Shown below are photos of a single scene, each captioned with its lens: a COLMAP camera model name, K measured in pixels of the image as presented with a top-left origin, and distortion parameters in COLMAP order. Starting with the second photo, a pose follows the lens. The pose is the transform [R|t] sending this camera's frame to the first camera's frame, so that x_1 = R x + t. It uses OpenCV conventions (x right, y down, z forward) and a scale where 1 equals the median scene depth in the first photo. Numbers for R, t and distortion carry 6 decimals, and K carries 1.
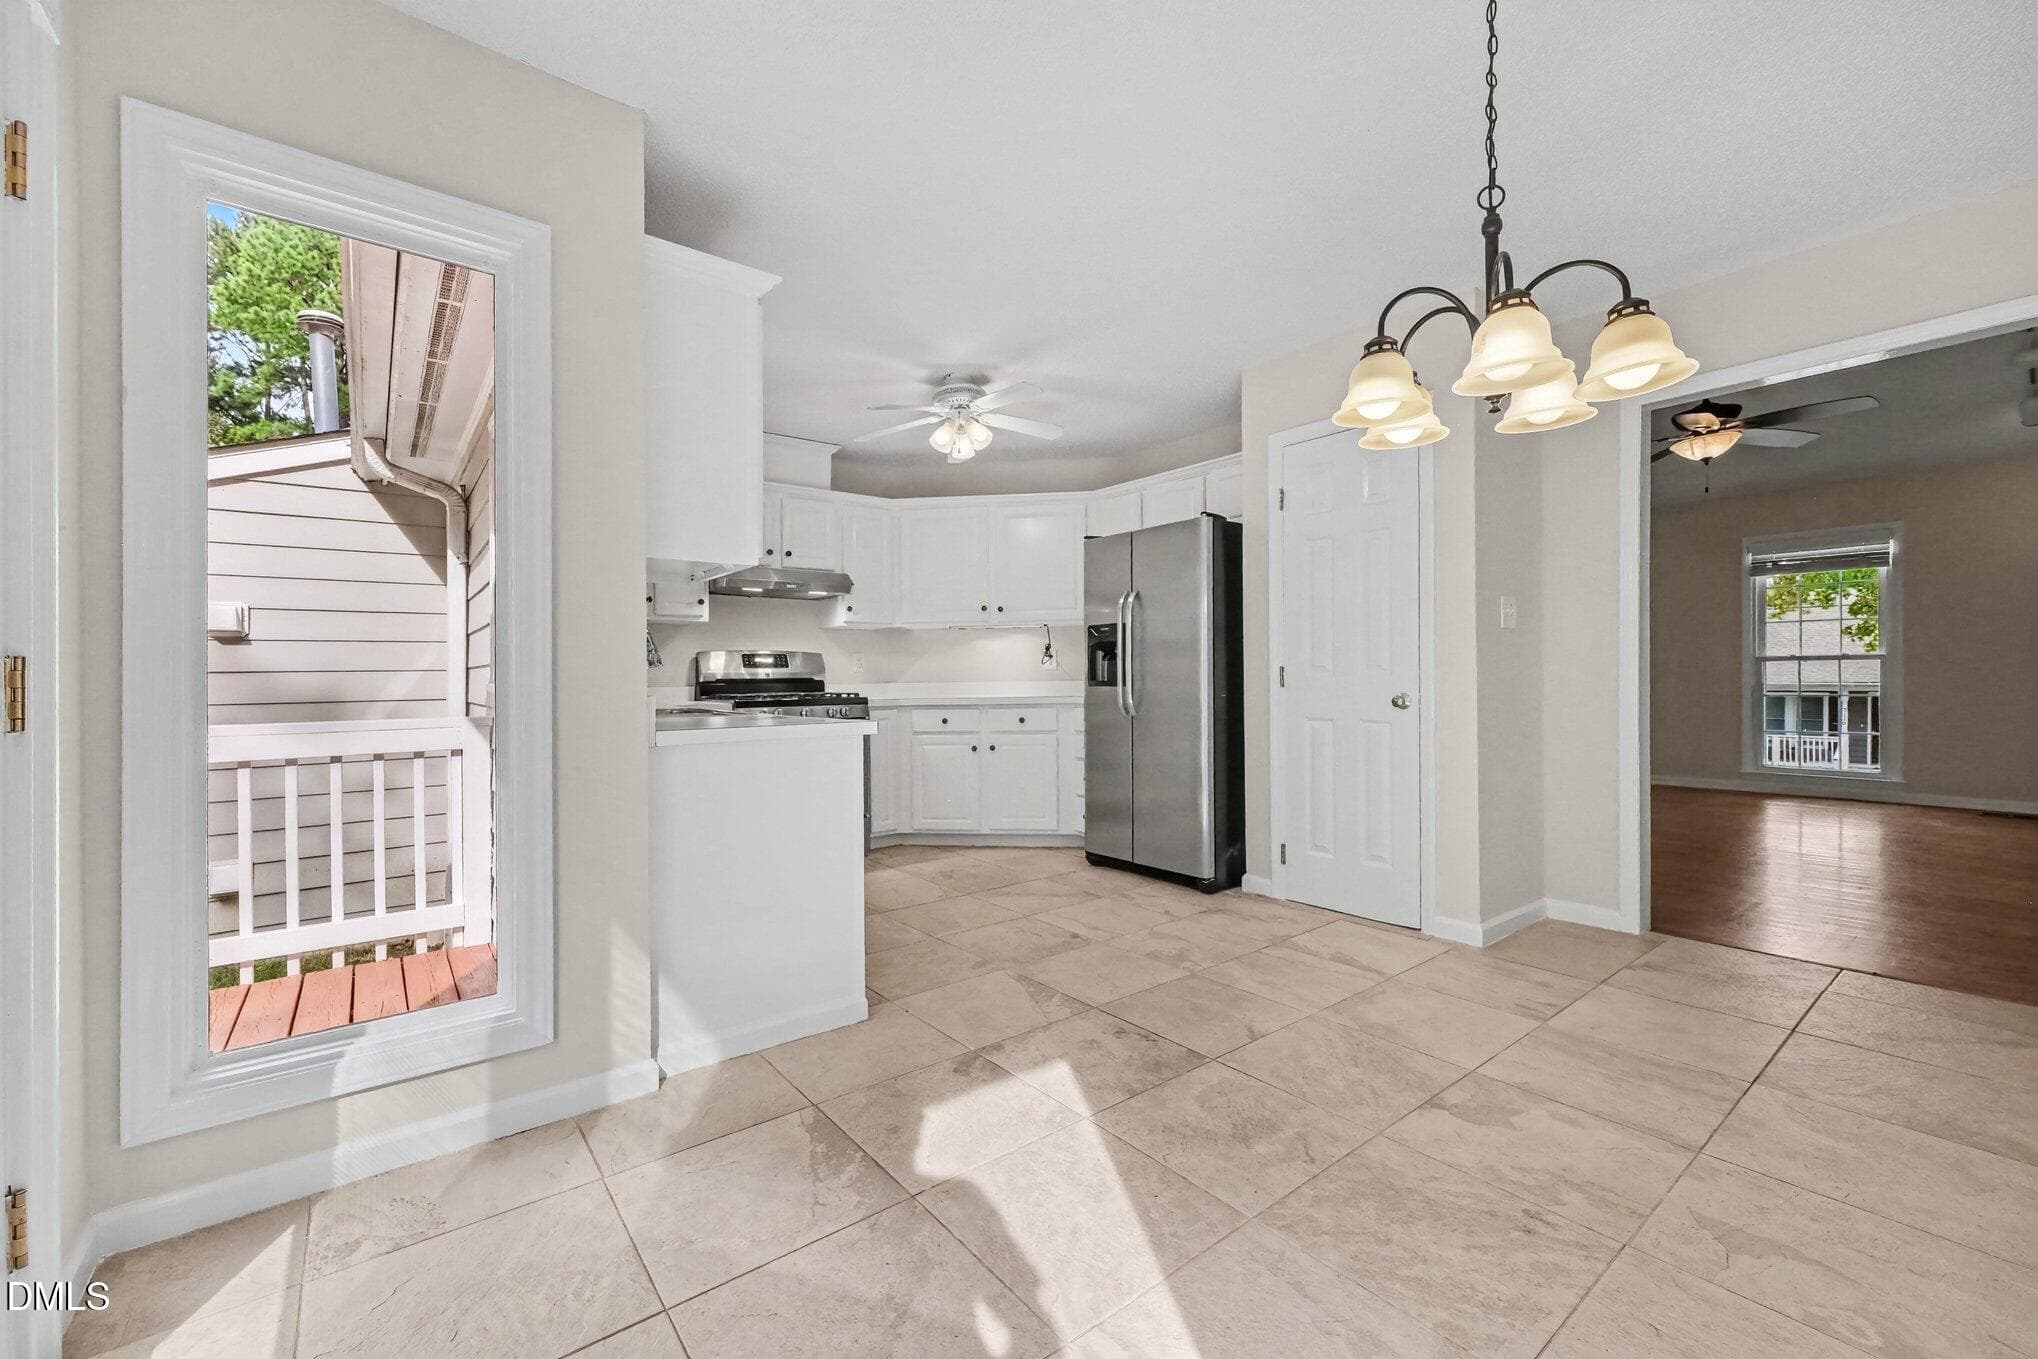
lens RADIAL K [[820.9, 0, 1035.9], [0, 820.9, 693.1], [0, 0, 1]] dist [0.005002, 0.000858]
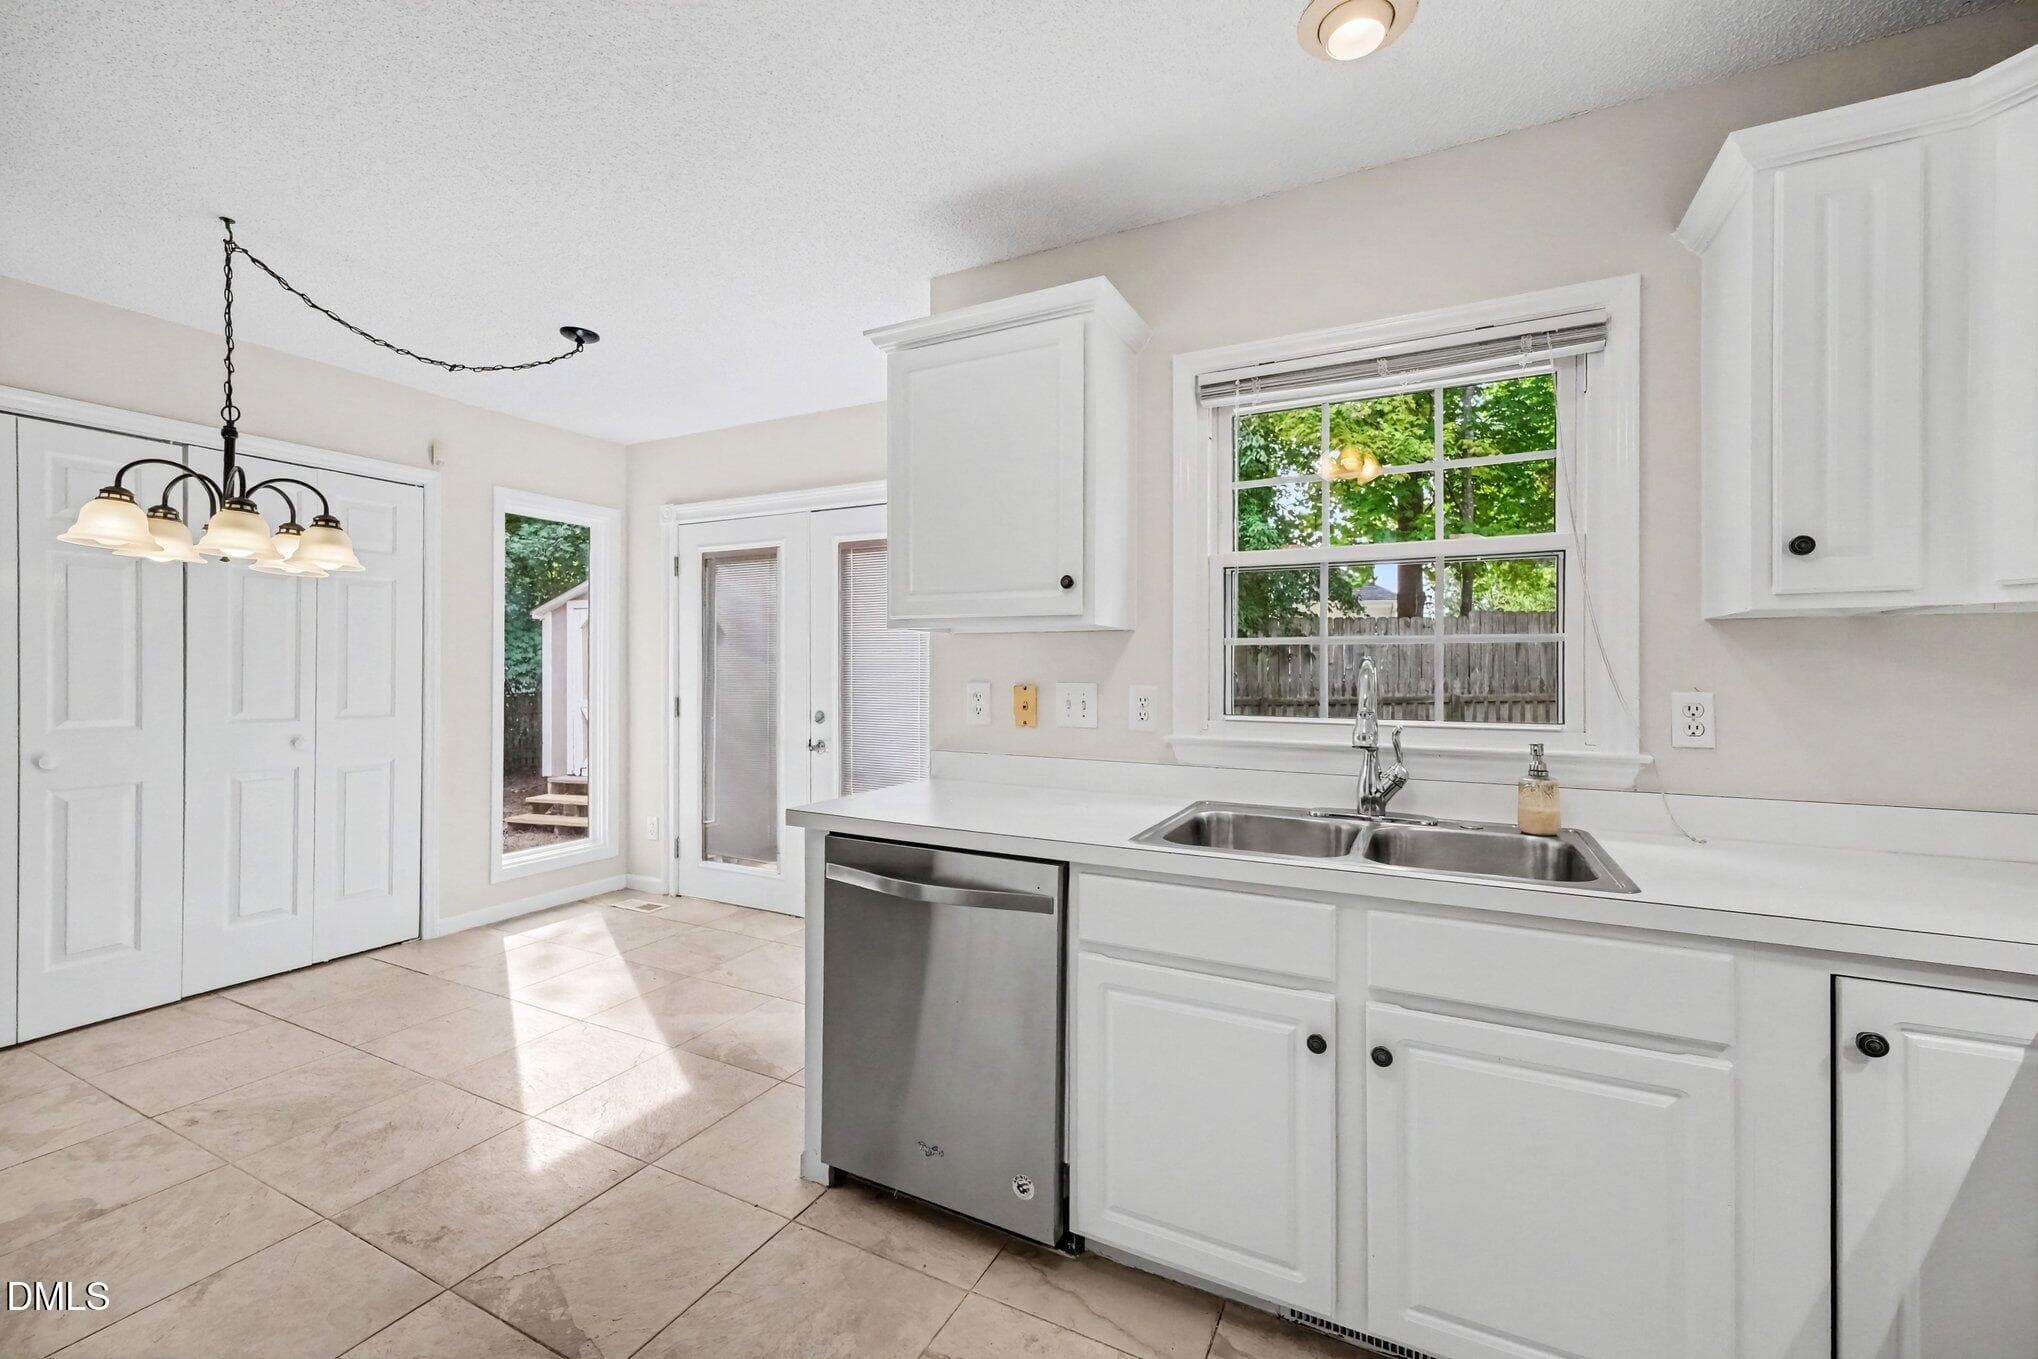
lens RADIAL K [[820.9, 0, 1047.7], [0, 820.9, 697.0], [0, 0, 1]] dist [0.005002, 0.000858]
pose [[-0.900524, 0.017272, -0.434463, -0.063881], [-0.006516, 0.998562, 0.053204, -0.098561], [0.434757, 0.050742, -0.899117, 1.467612]]
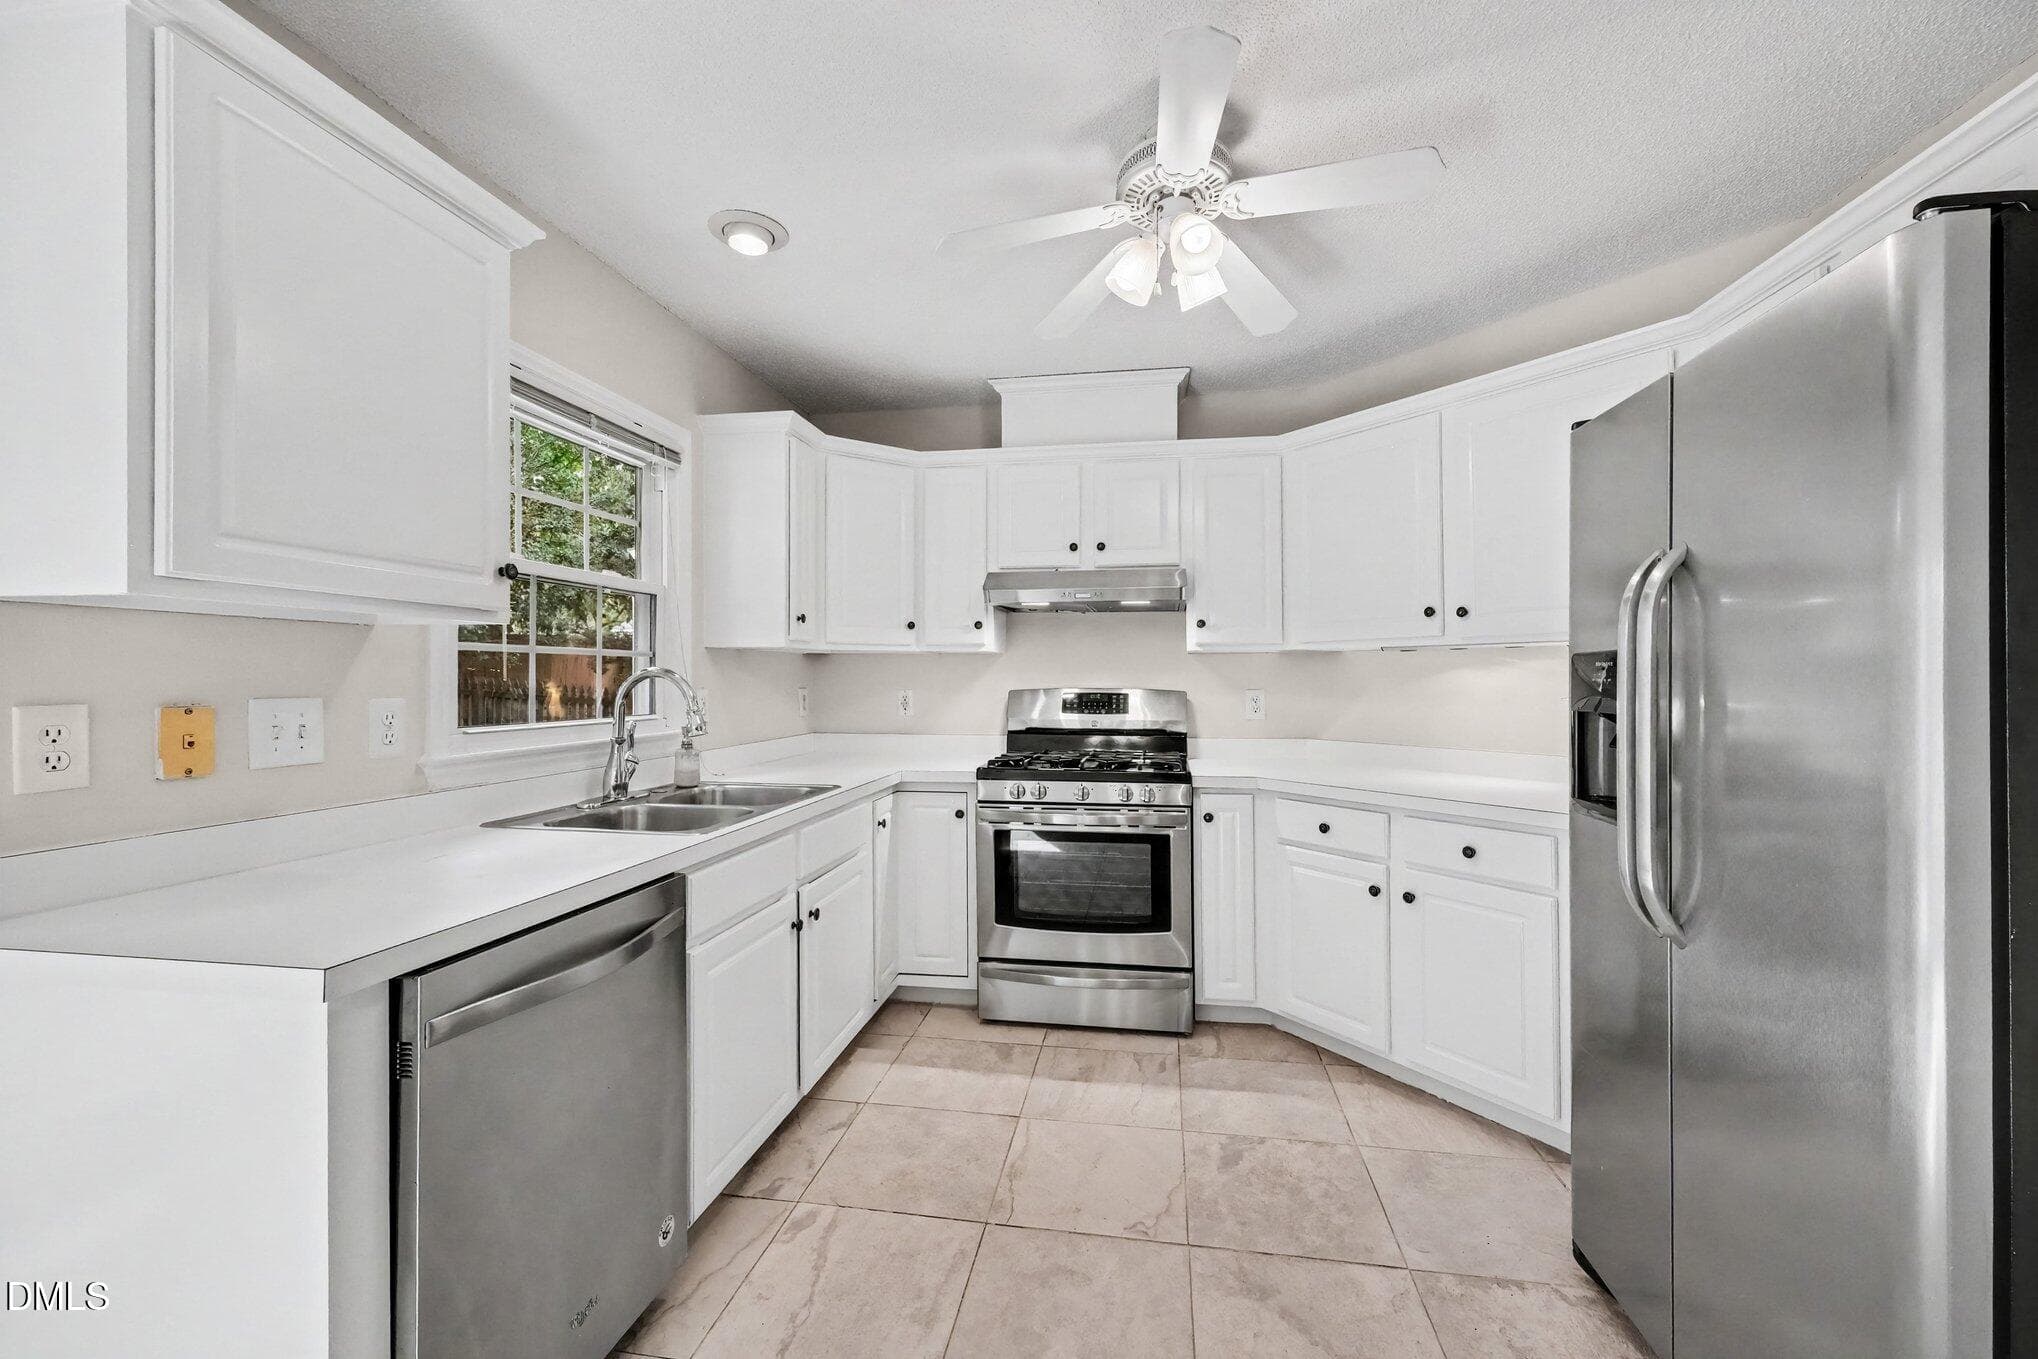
lens RADIAL K [[820.9, 0, 1018.1], [0, 820.9, 688.3], [0, 0, 1]] dist [0.005002, 0.000858]
pose [[0.668703, 0.019949, -0.743262, 0.244549], [-0.021785, 0.999737, 0.007232, -0.090552], [0.743211, 0.011356, 0.668961, 0.790980]]
